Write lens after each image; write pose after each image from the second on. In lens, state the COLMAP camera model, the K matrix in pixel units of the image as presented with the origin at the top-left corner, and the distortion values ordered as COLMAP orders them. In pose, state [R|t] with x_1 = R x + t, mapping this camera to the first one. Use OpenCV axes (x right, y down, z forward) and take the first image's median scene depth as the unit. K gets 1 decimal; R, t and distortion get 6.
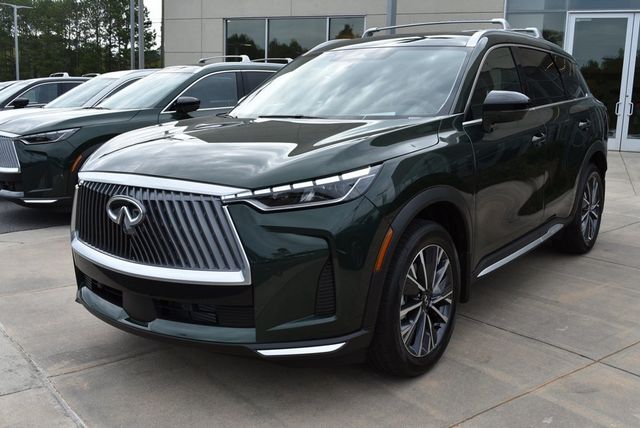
lens RADIAL K [[698.1, 0, 320.0], [0, 698.1, 214.0], [0, 0, 1]] dist [-0.014289, 0.004968]
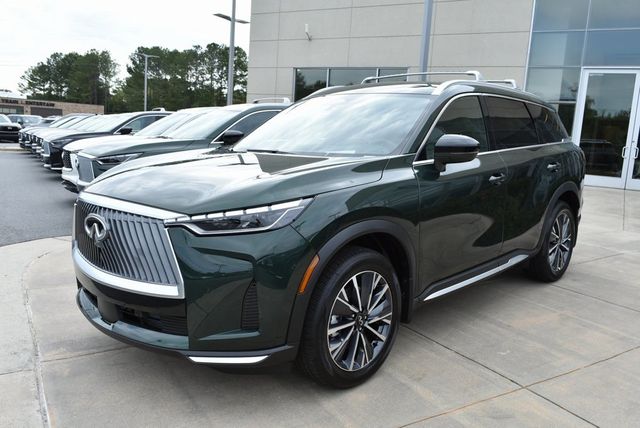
lens RADIAL K [[563.8, 0, 320.0], [0, 563.8, 214.0], [0, 0, 1]] dist [-0.008545, -0.006207]
pose [[0.991242, 0.049498, -0.122428, 0.177589], [-0.052125, 0.998472, -0.018351, -0.024399], [0.121332, 0.024572, 0.992308, 0.089333]]
